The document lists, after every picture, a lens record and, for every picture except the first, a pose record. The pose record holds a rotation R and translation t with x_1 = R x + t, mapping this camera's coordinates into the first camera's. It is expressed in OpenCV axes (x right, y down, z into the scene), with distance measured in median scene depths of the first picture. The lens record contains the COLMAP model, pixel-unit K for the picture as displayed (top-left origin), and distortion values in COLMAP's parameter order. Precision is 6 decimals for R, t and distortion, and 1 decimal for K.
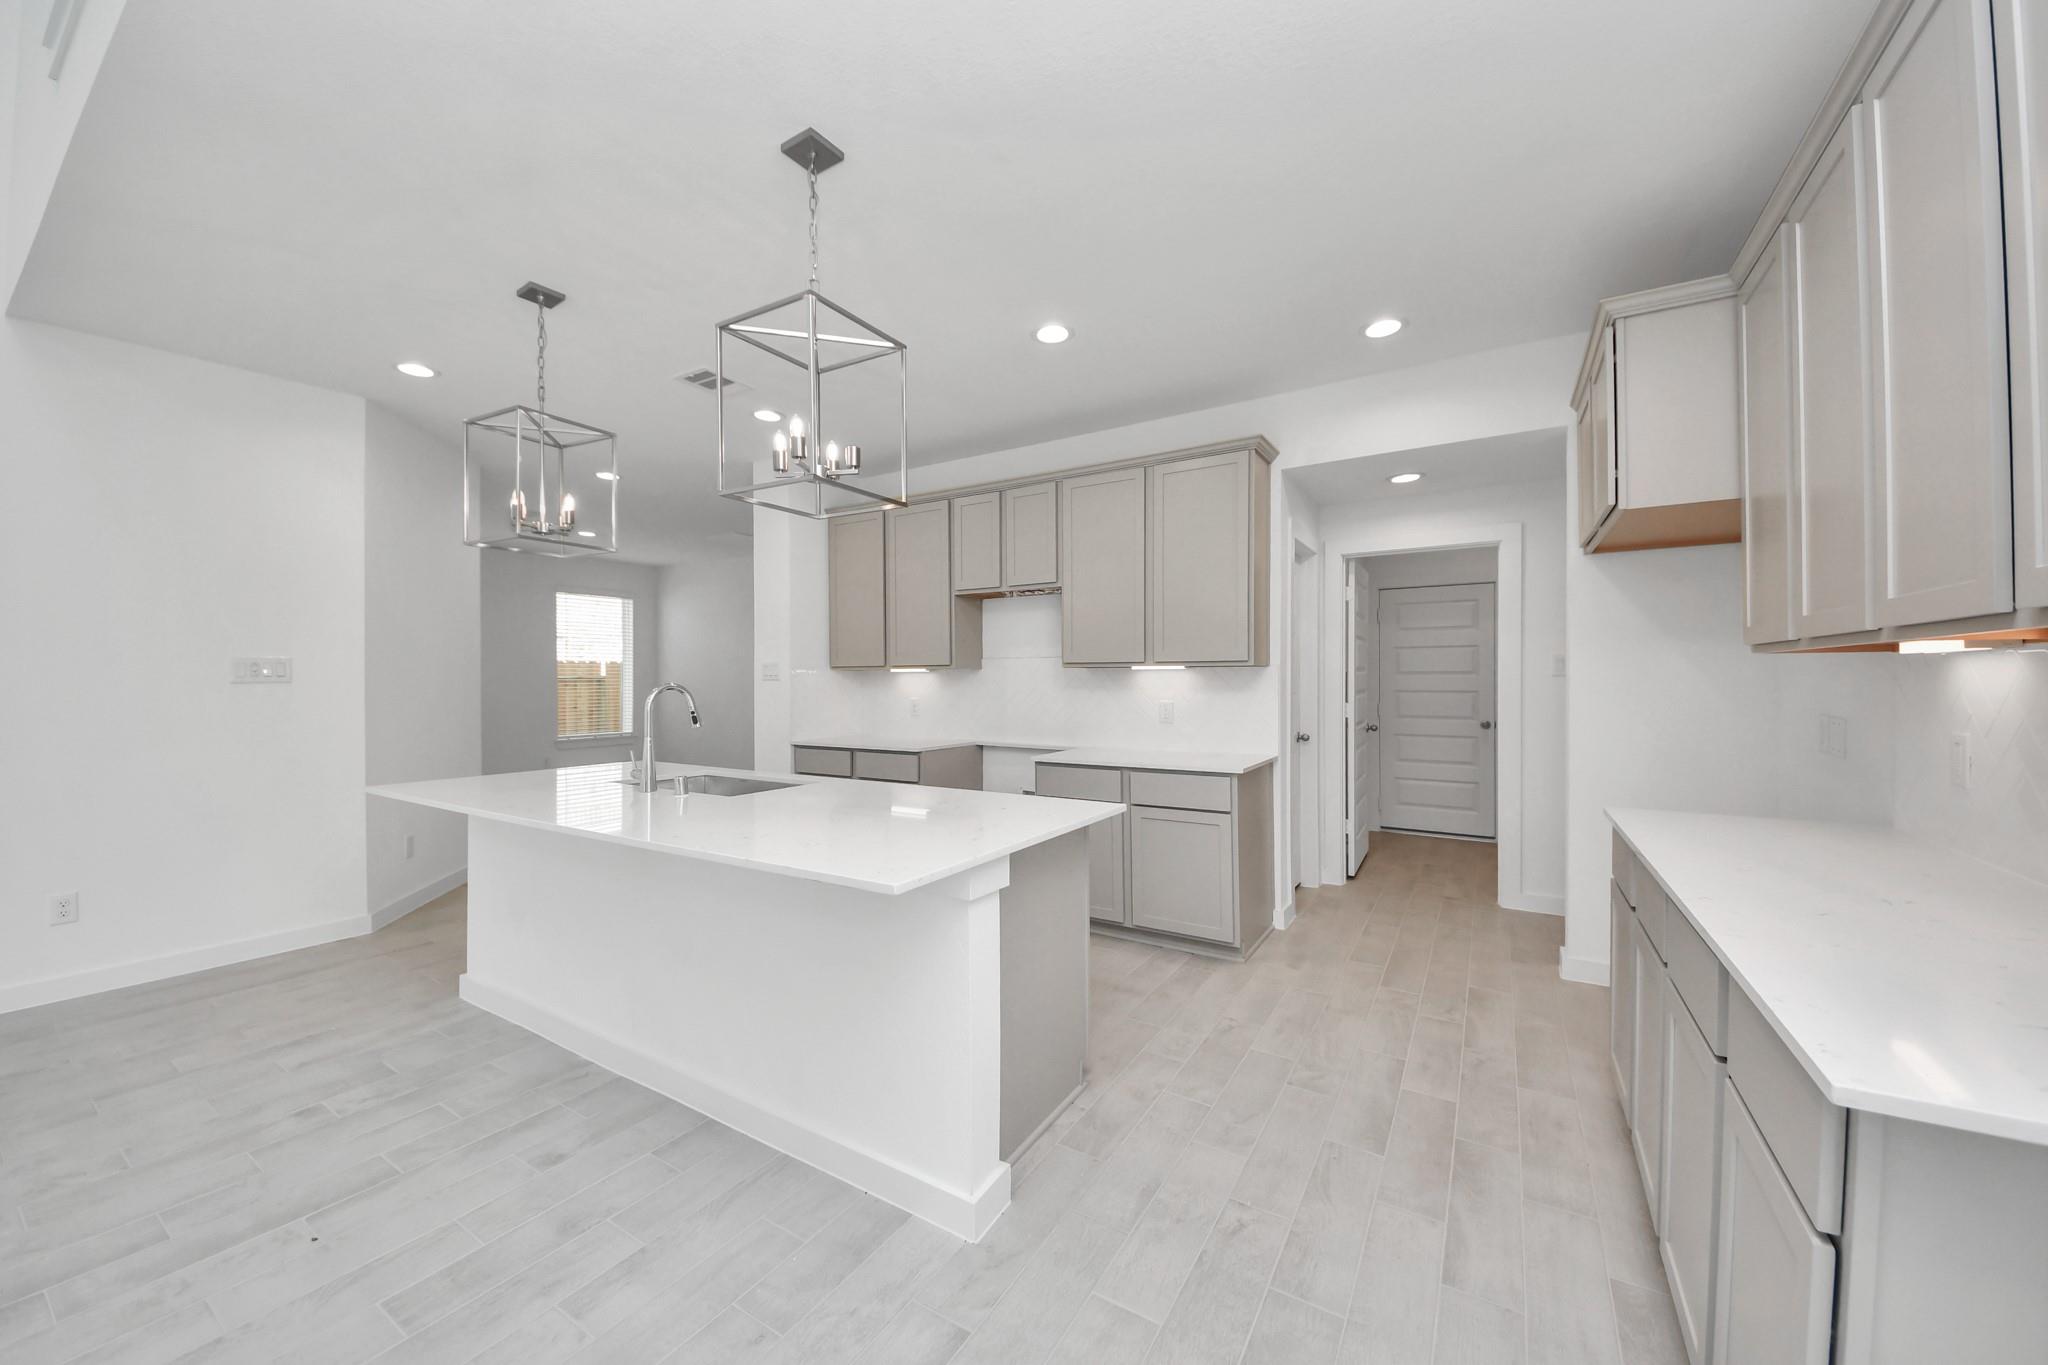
lens RADIAL K [[754.3, 0, 1007.7], [0, 754.3, 690.2], [0, 0, 1]] dist [-0.016007, -0.001125]
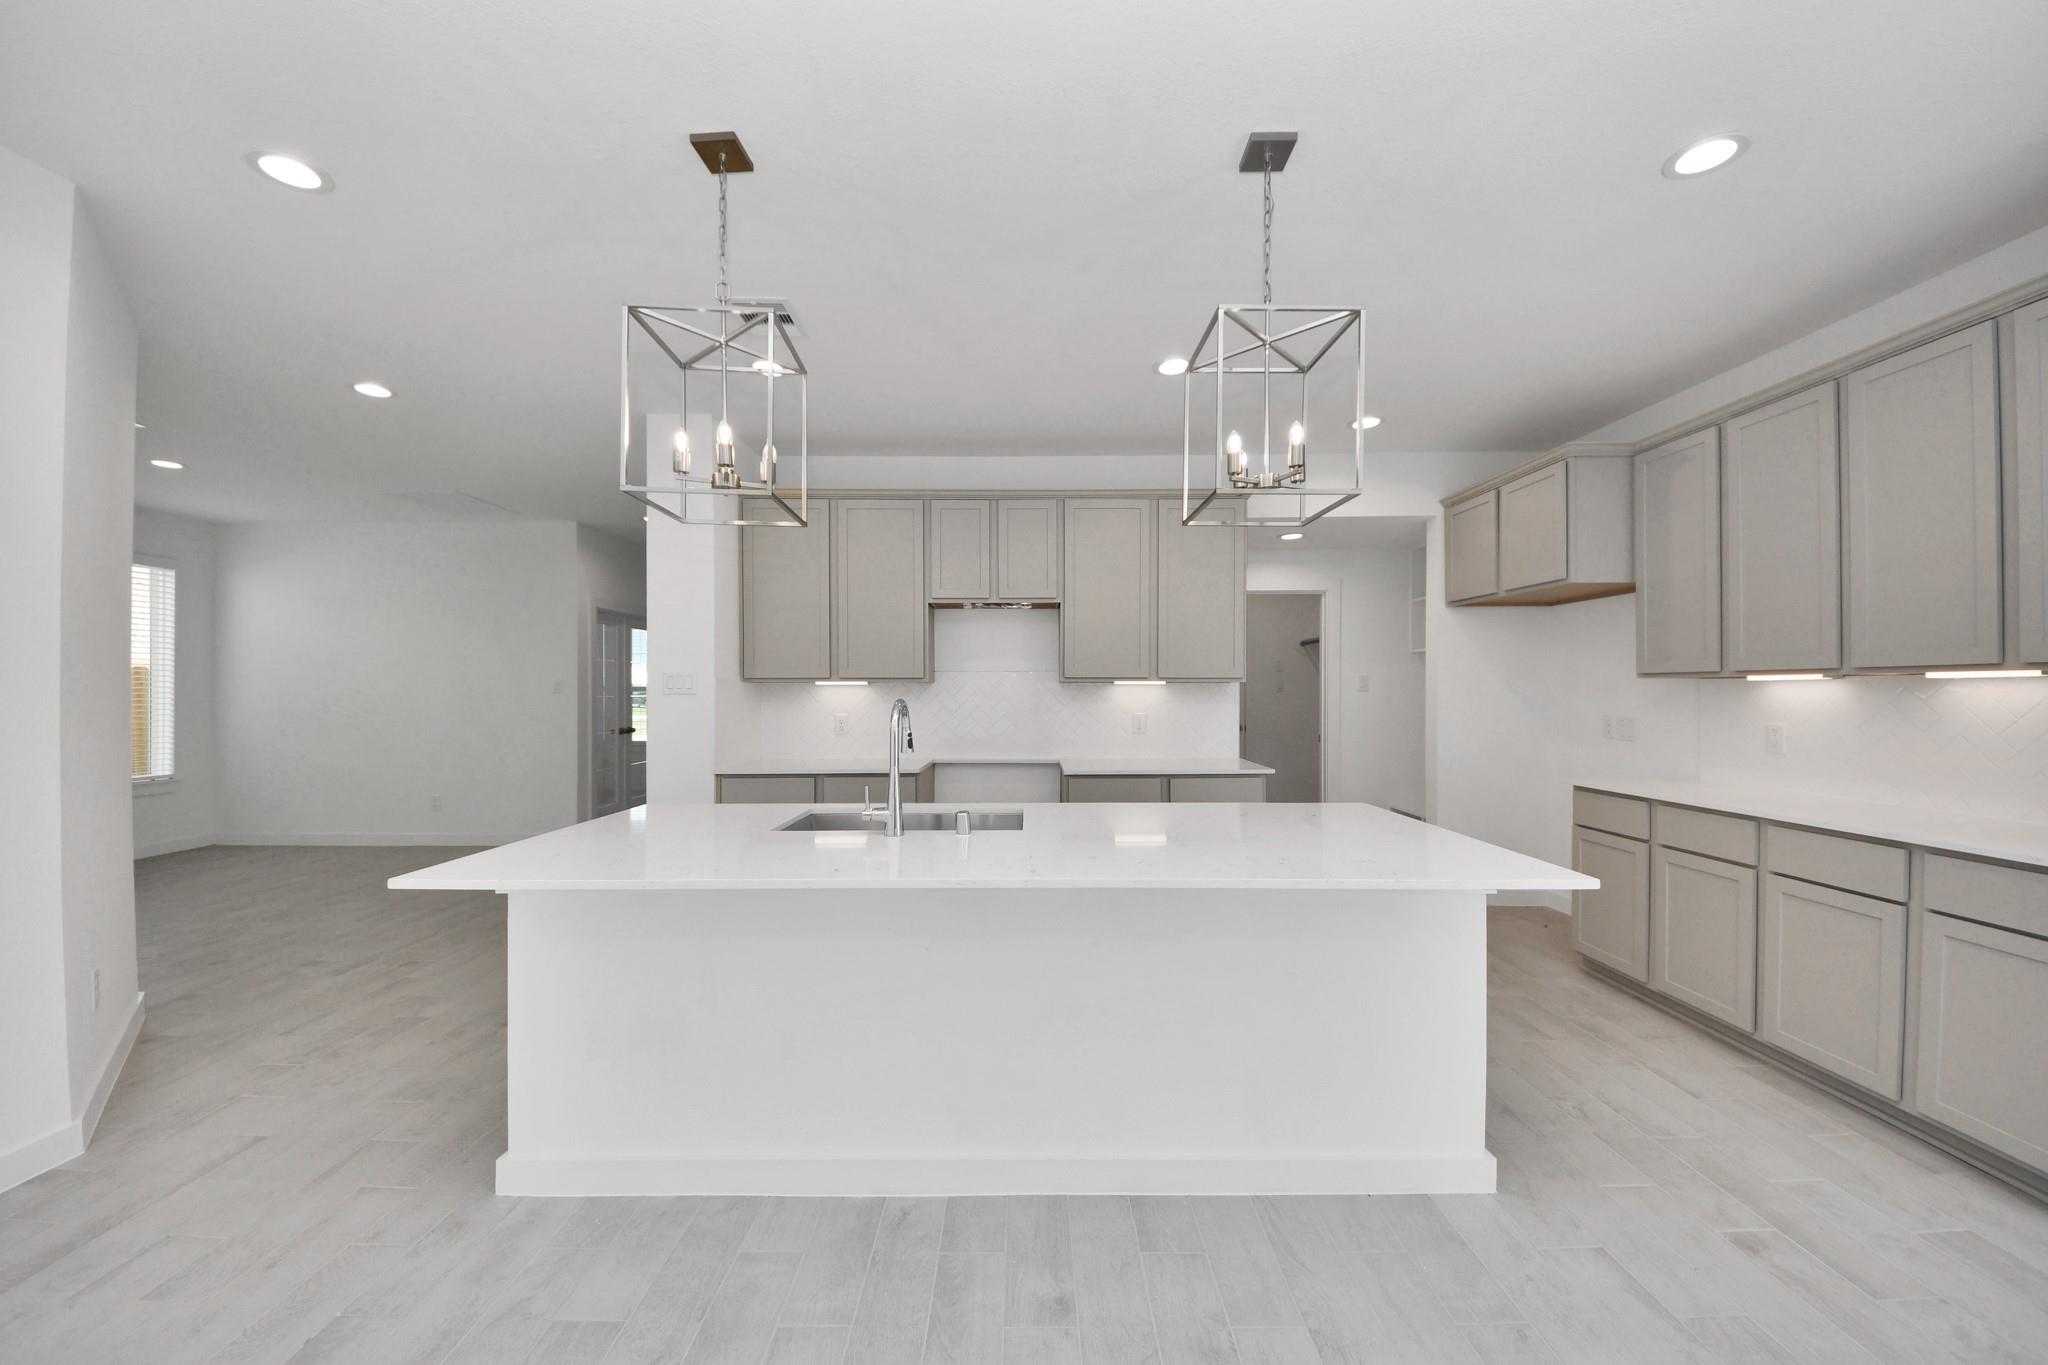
lens RADIAL K [[754.3, 0, 1009.6], [0, 754.3, 688.6], [0, 0, 1]] dist [-0.016007, -0.001125]
pose [[0.850561, 0.006299, 0.525838, -0.529979], [0.006381, 0.999731, -0.022297, 0.001336], [-0.525837, 0.022320, 0.850292, 0.174389]]
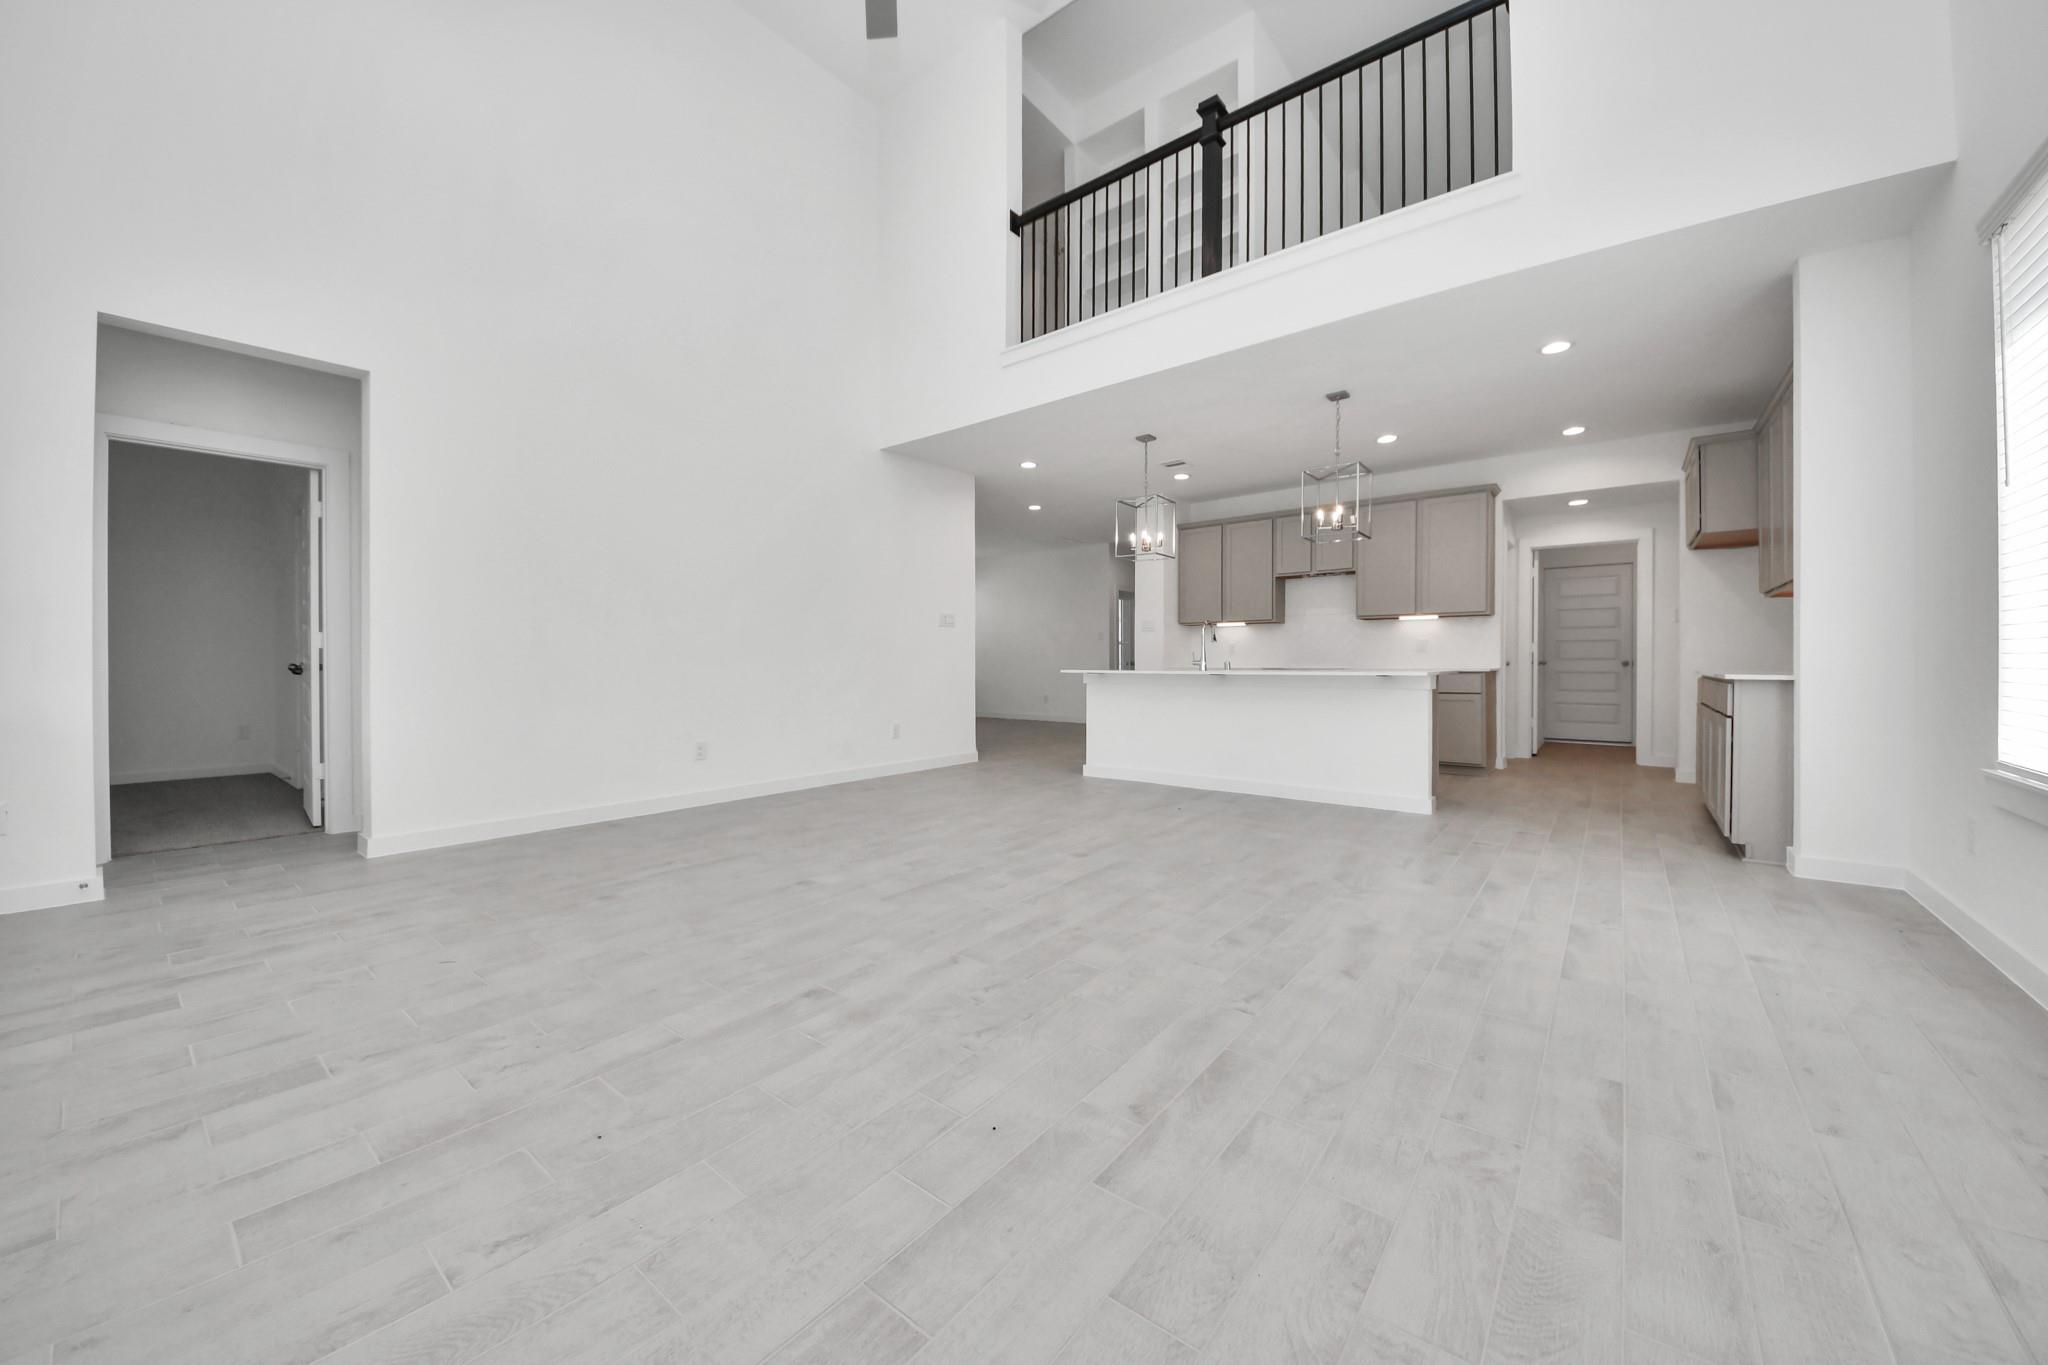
lens RADIAL K [[754.3, 0, 1015.0], [0, 754.3, 682.3], [0, 0, 1]] dist [-0.016007, -0.001125]
pose [[0.993863, 0.001131, -0.110610, -0.526474], [0.000533, 0.999887, 0.015014, 0.089187], [0.110615, -0.014981, 0.993750, -0.787329]]
